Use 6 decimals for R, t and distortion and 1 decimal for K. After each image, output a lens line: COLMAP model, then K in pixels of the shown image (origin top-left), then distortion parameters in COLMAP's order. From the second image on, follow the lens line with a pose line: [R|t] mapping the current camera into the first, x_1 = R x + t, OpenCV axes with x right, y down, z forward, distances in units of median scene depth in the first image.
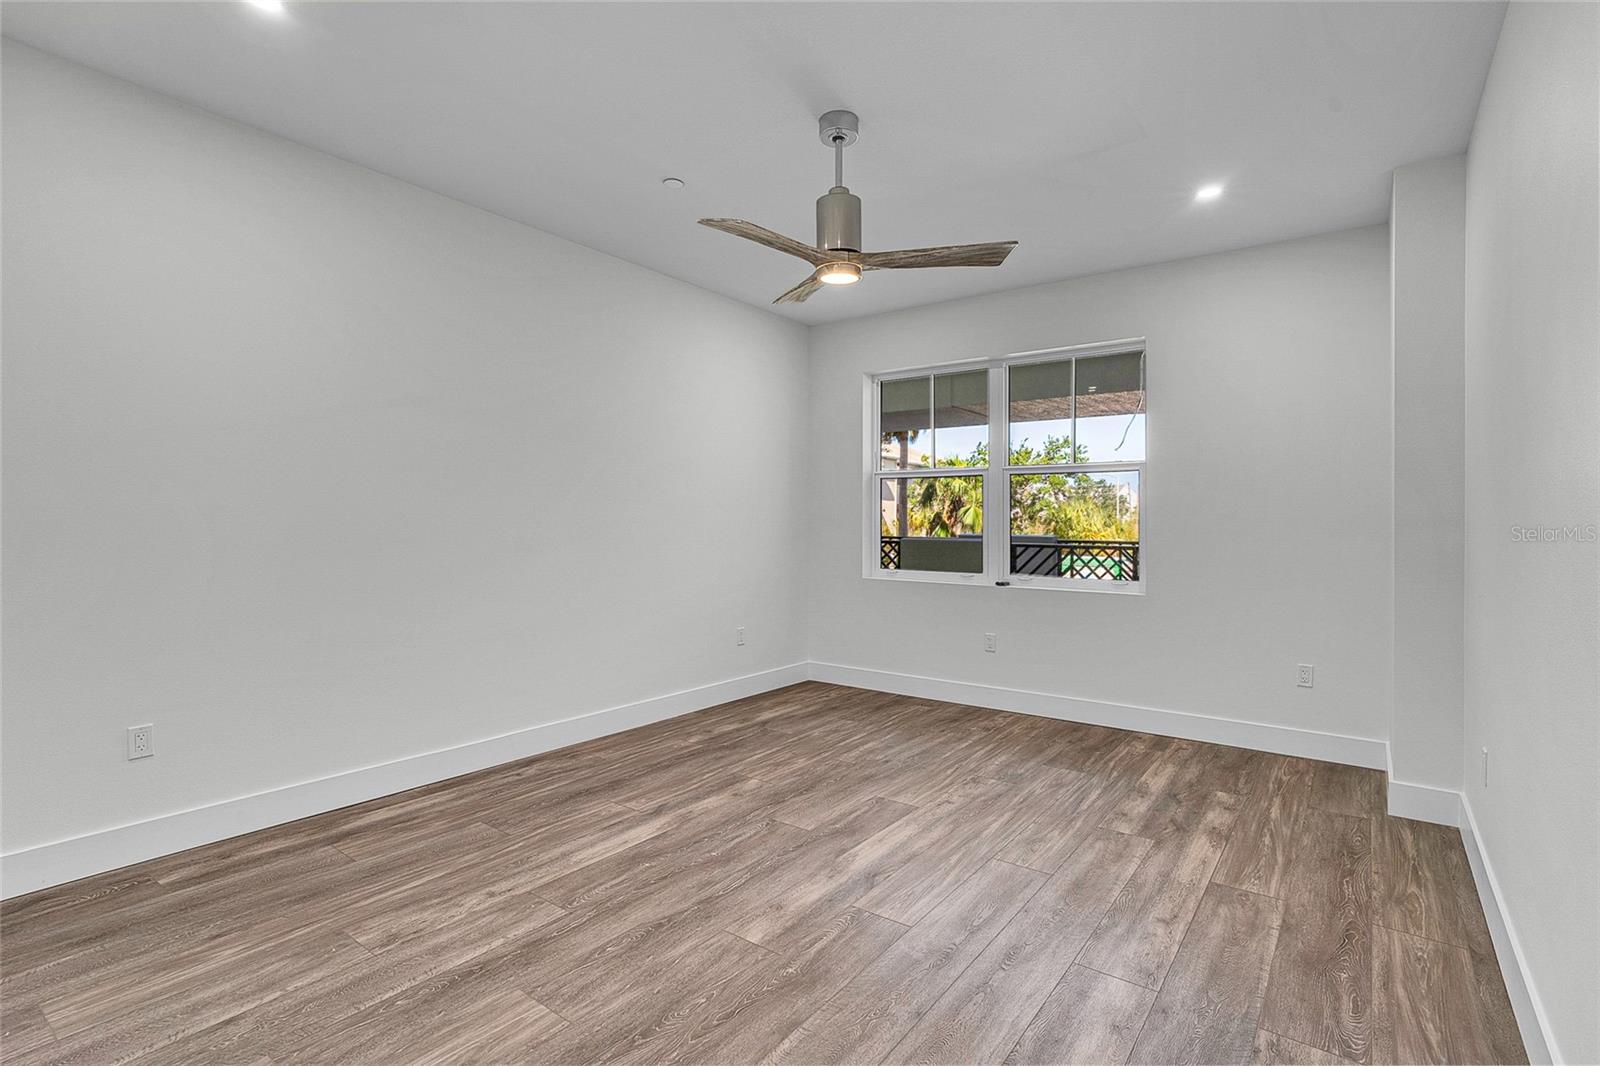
lens RADIAL K [[774.7, 0, 820.9], [0, 774.7, 519.2], [0, 0, 1]] dist [-0.006022, 0.000611]
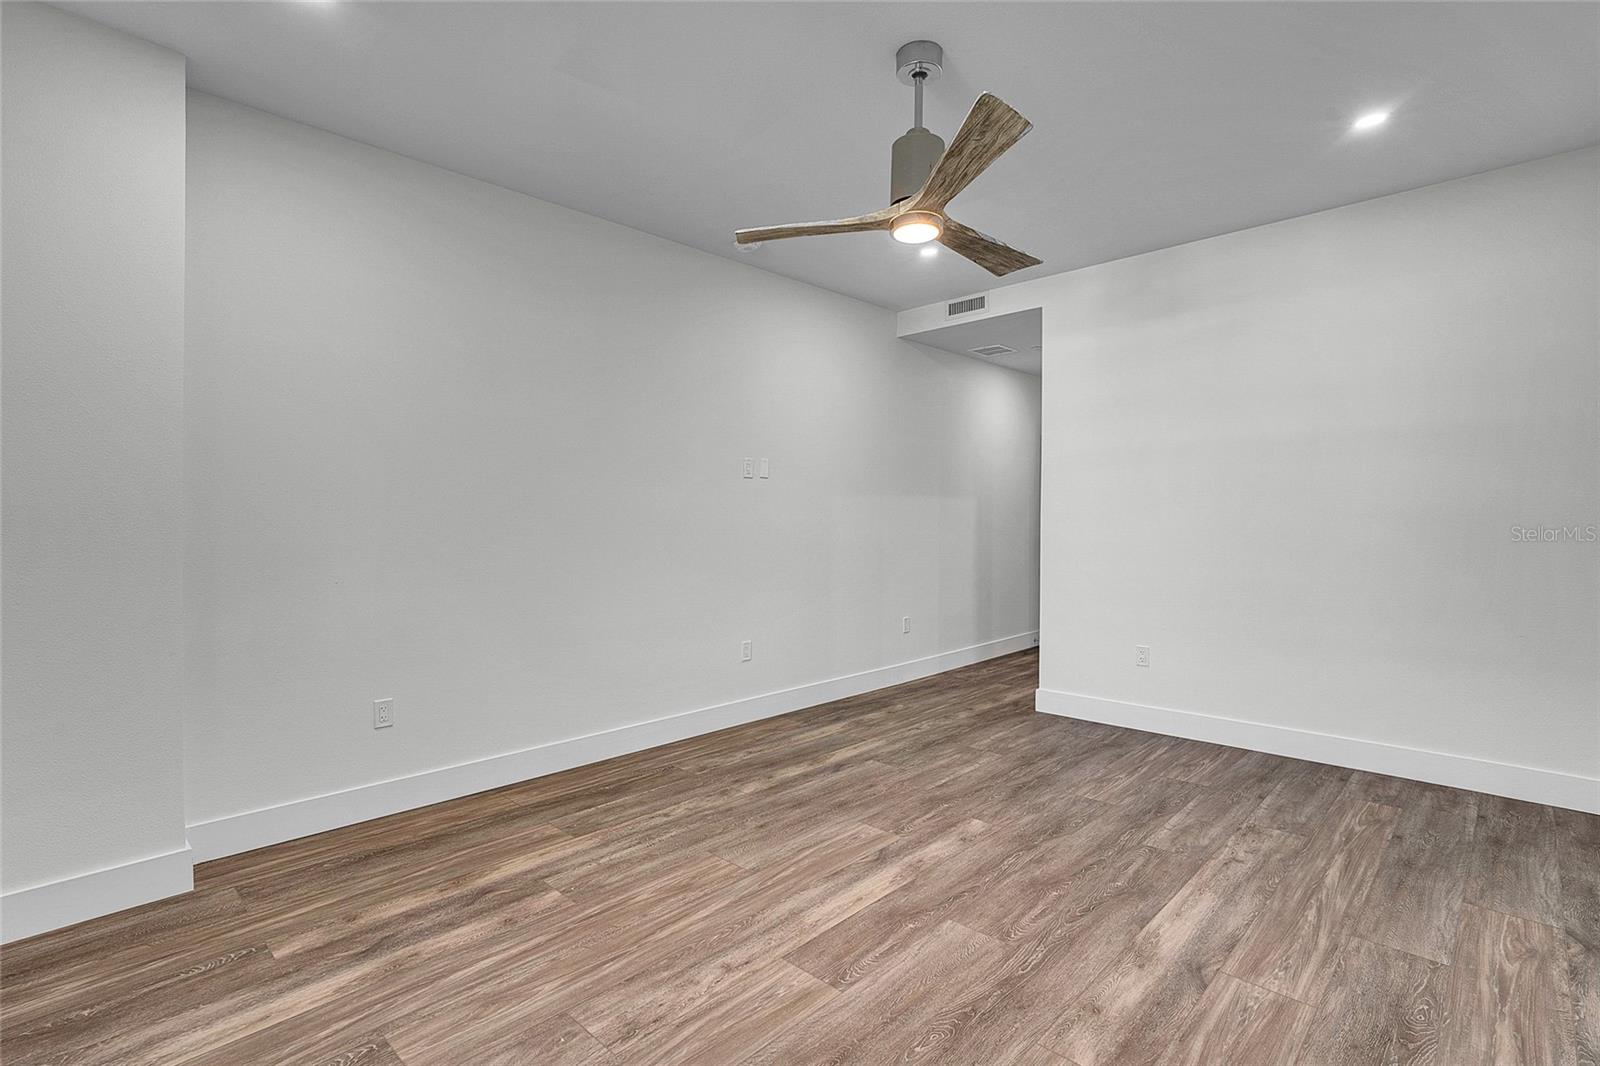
lens RADIAL K [[774.7, 0, 820.9], [0, 774.7, 519.2], [0, 0, 1]] dist [-0.006022, 0.000611]
pose [[-0.993552, -0.004741, 0.113280, 0.027982], [-0.004522, 0.999987, 0.002188, 0.007543], [-0.113289, 0.001662, -0.993561, 1.936363]]
